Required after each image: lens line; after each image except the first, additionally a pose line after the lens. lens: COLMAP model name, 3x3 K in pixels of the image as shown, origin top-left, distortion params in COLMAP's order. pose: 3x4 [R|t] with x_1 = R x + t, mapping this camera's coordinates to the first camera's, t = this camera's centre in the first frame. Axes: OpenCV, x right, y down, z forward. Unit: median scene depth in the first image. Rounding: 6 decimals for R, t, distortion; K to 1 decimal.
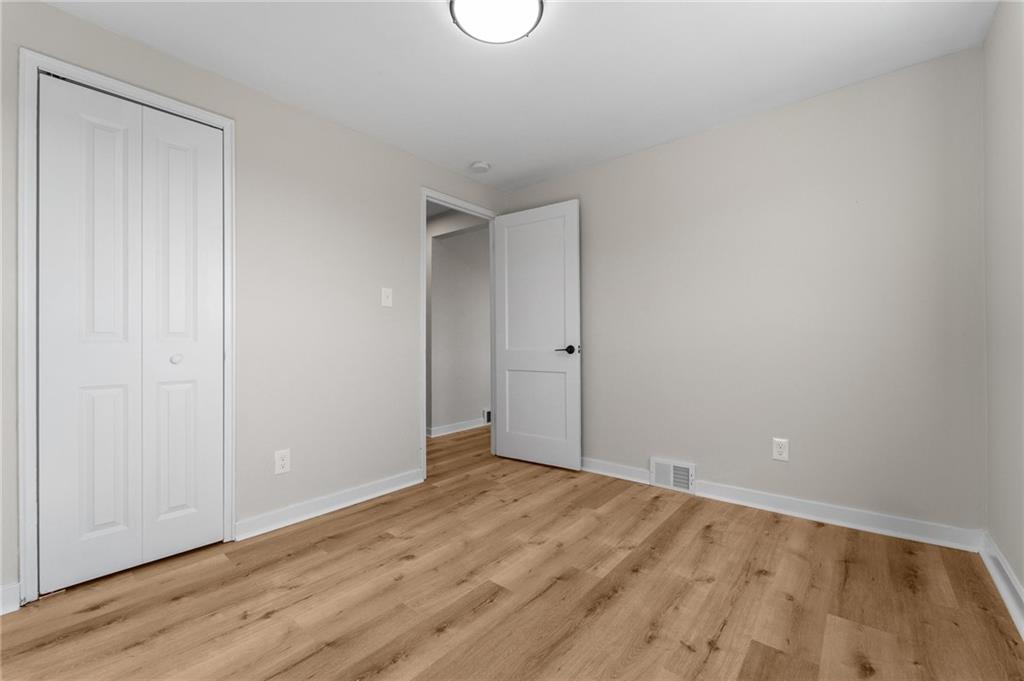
lens RADIAL K [[423.2, 0, 513.6], [0, 423.2, 341.1], [0, 0, 1]] dist [0.002295, 0.000260]
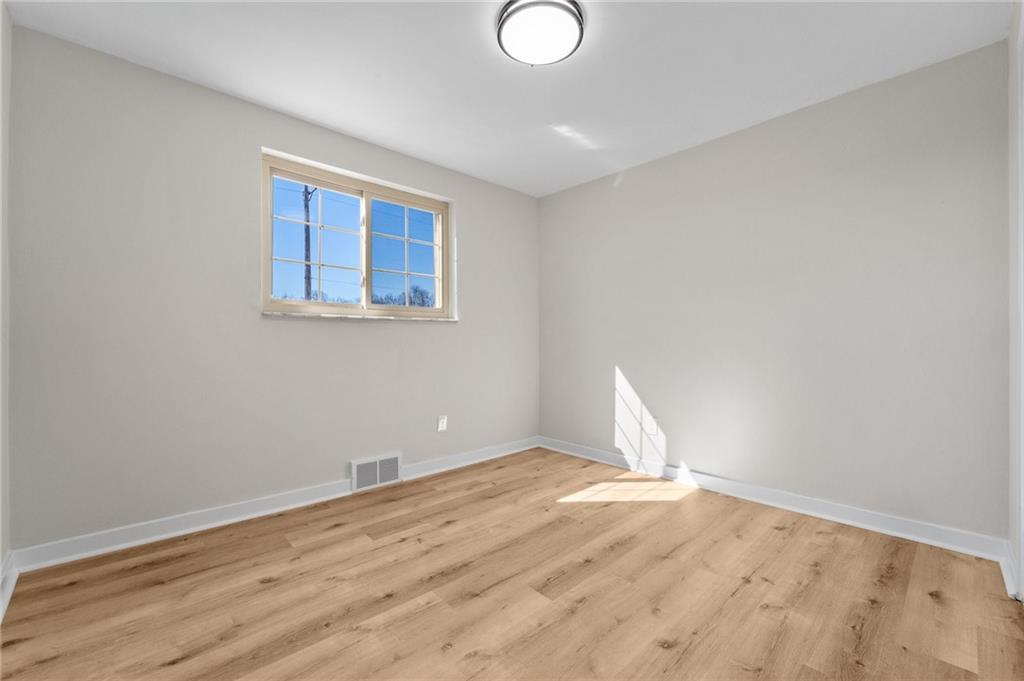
lens RADIAL K [[423.2, 0, 513.6], [0, 423.2, 341.1], [0, 0, 1]] dist [0.002295, 0.000260]
pose [[-0.991784, 0.007253, 0.127716, -0.094666], [0.007388, 0.999973, 0.000582, 0.002742], [-0.127708, 0.001521, -0.991811, 1.862059]]
